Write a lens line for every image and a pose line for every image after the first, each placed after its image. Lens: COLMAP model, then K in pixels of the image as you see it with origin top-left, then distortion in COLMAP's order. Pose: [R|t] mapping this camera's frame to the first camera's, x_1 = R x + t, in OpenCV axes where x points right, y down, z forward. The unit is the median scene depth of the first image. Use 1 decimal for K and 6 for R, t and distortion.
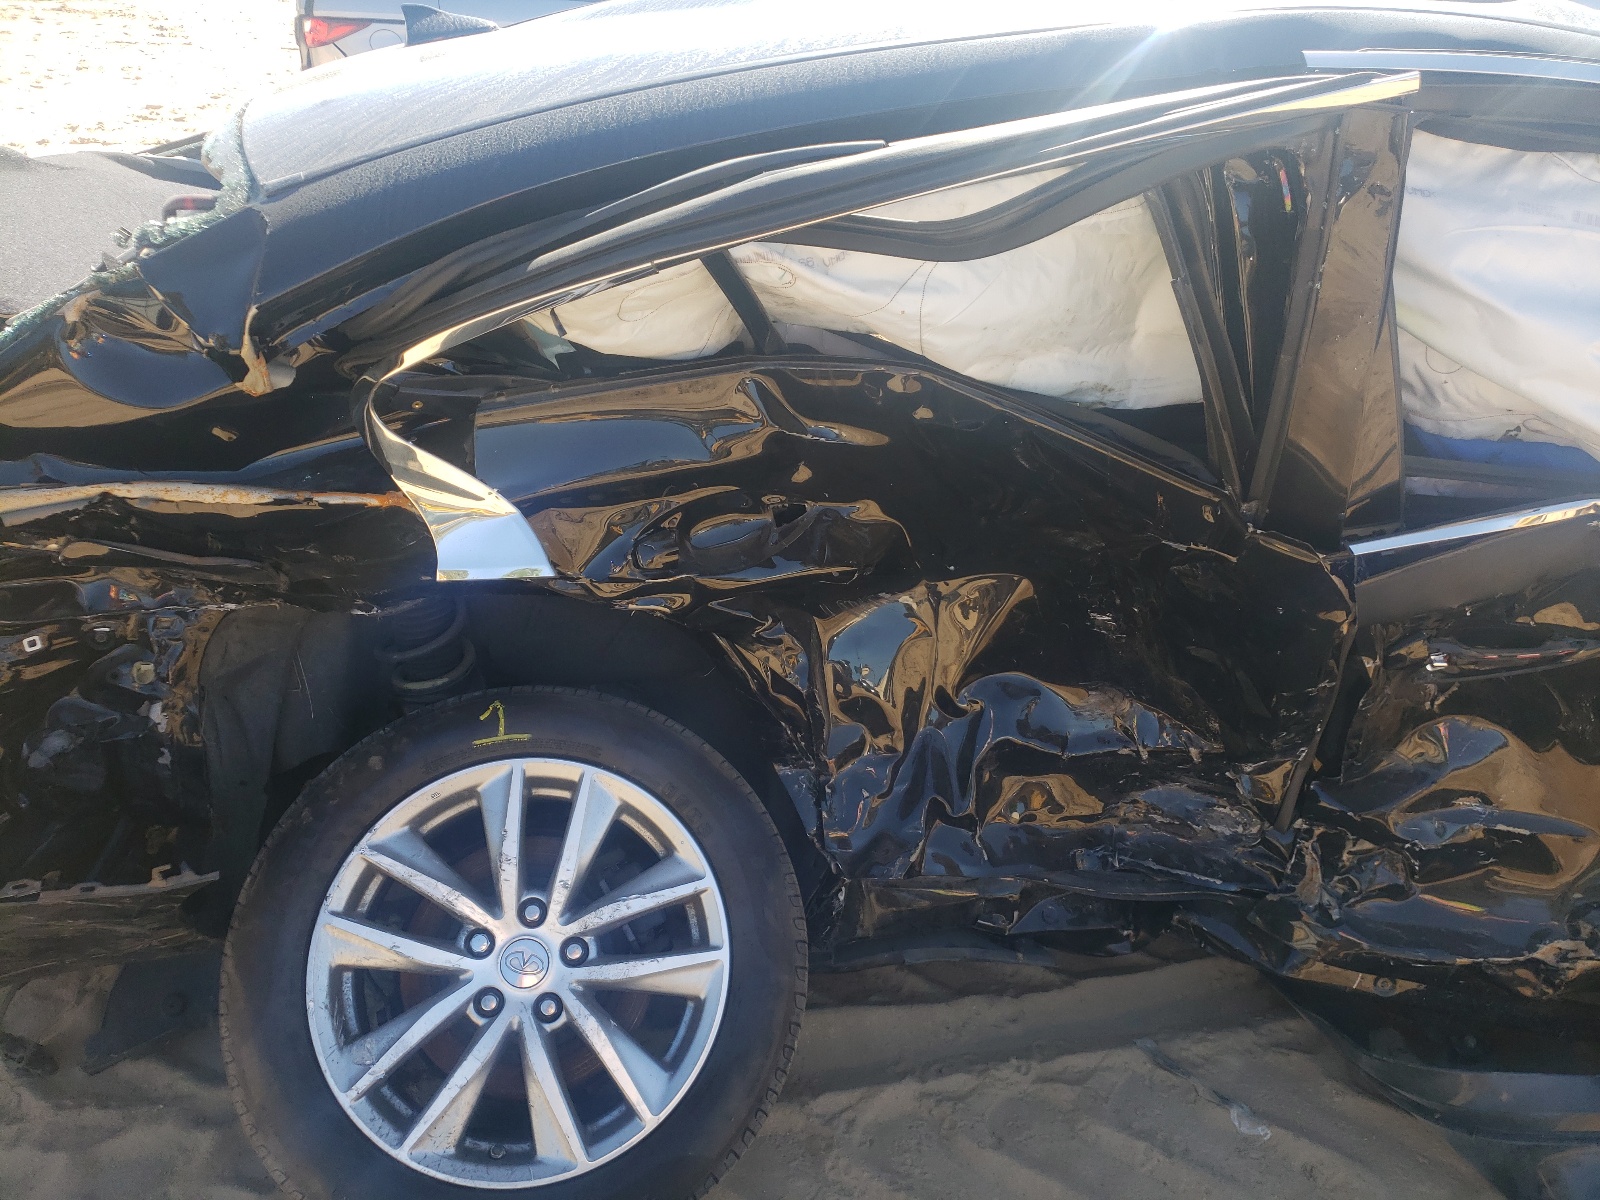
lens RADIAL K [[1246.8, 0, 800.8], [0, 1246.8, 592.0], [0, 0, 1]] dist [0.013154, 0.010821]
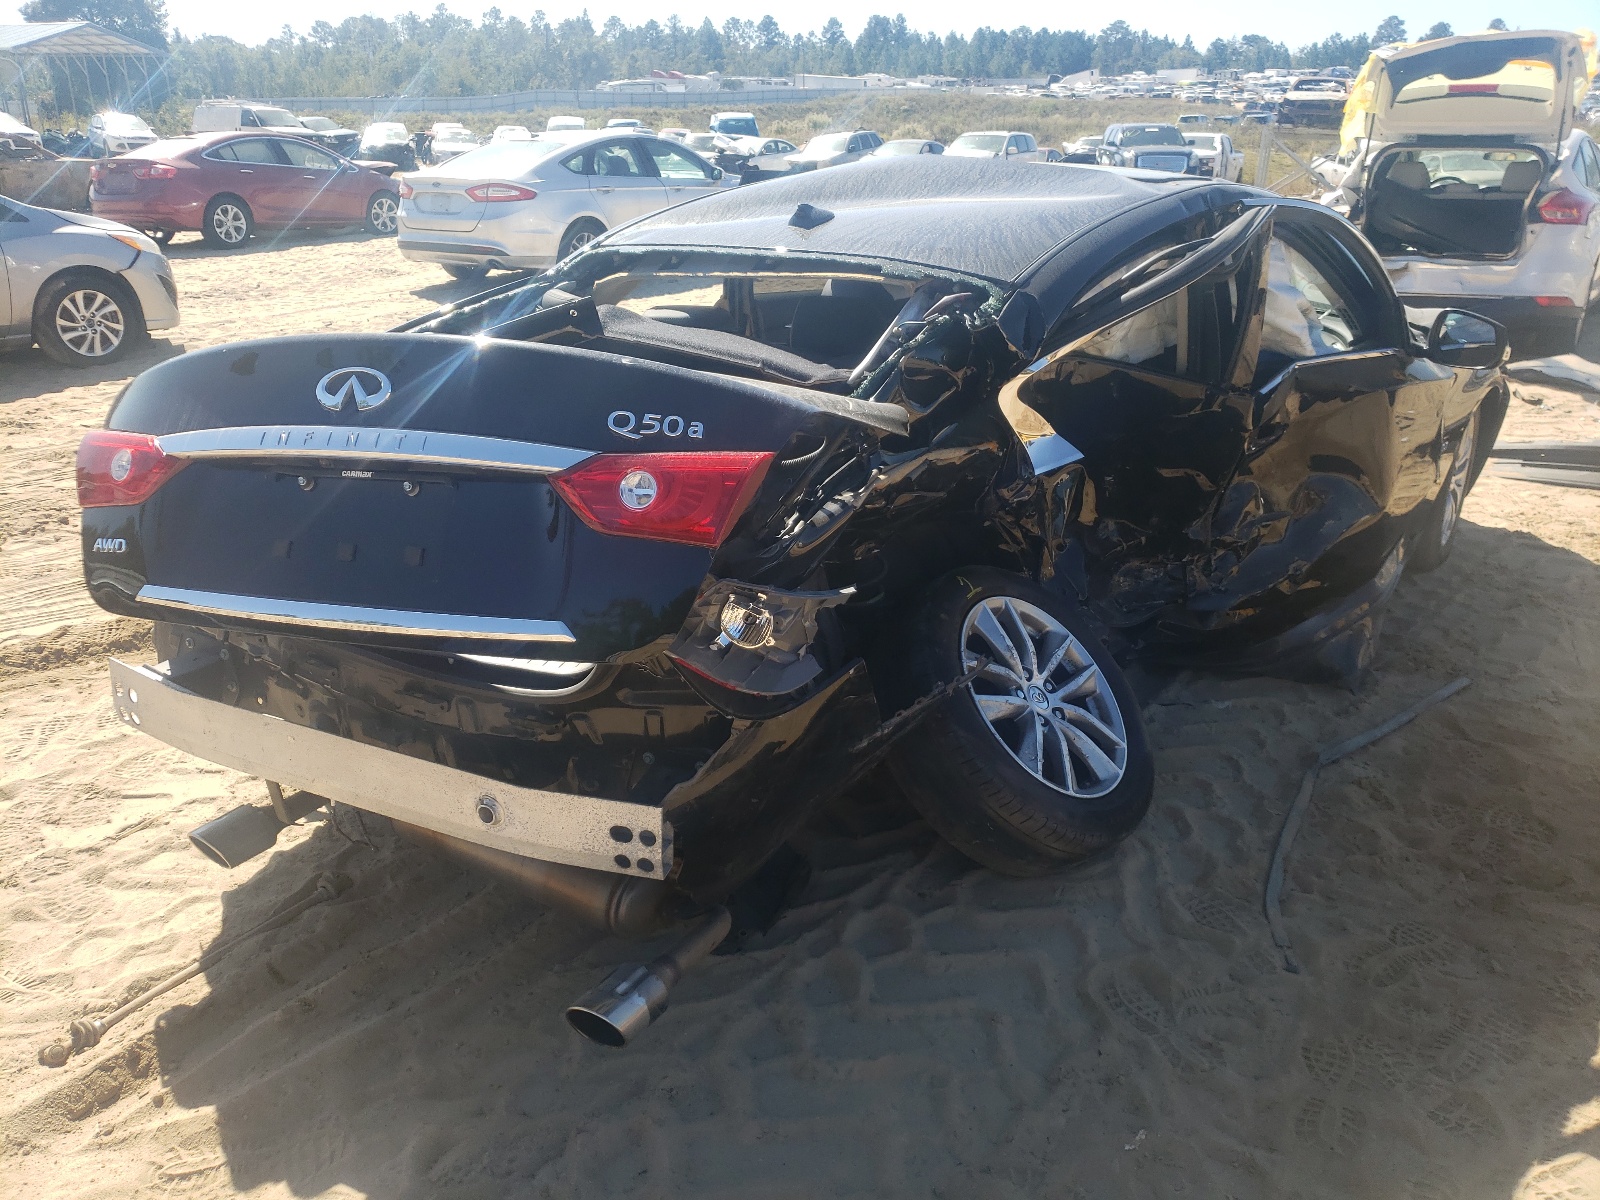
lens RADIAL K [[1246.8, 0, 812.6], [0, 1246.8, 610.3], [0, 0, 1]] dist [0.013154, 0.010821]
pose [[0.726572, -0.254908, 0.638056, -1.632433], [0.322257, 0.946586, 0.011205, 0.050475], [-0.606831, 0.197477, 0.769909, -0.235164]]
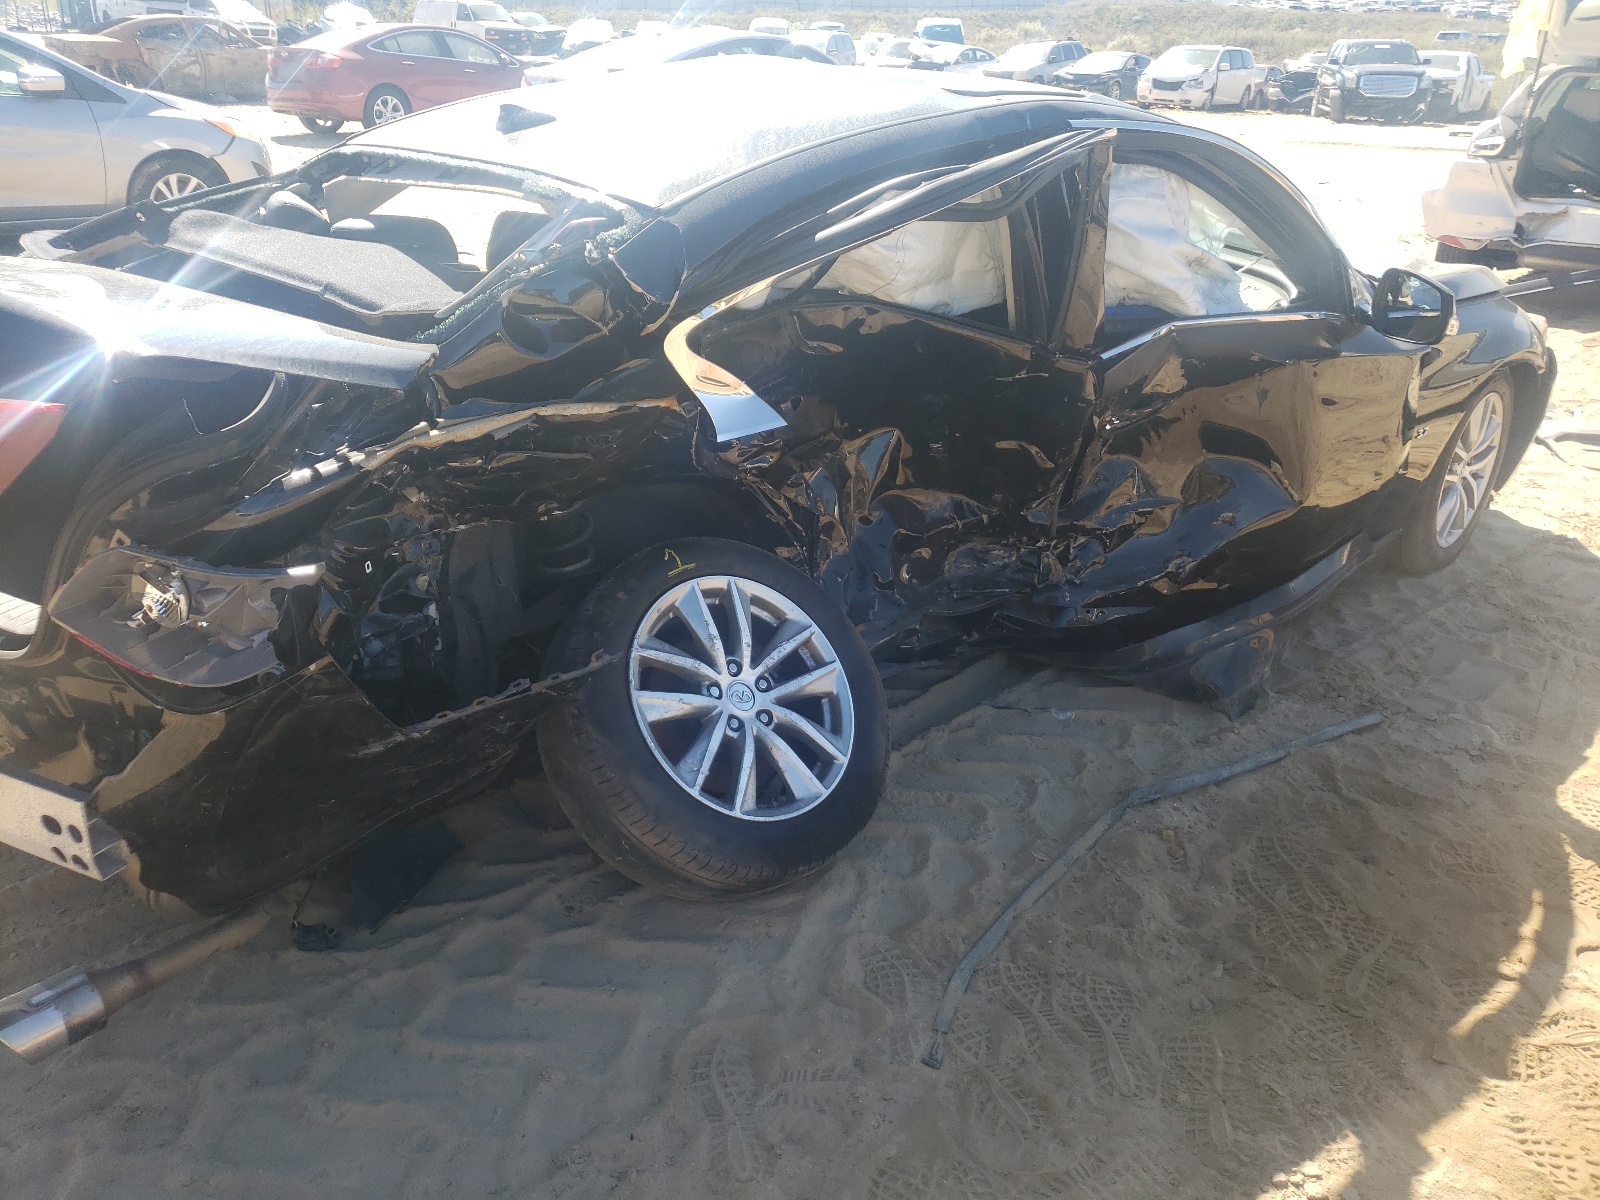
lens RADIAL K [[1246.8, 0, 785.1], [0, 1246.8, 593.9], [0, 0, 1]] dist [0.013154, 0.010821]
pose [[0.835098, -0.214166, 0.506699, -0.966957], [0.237460, 0.971209, 0.019138, 0.157047], [-0.496209, 0.104339, 0.861911, -0.406407]]
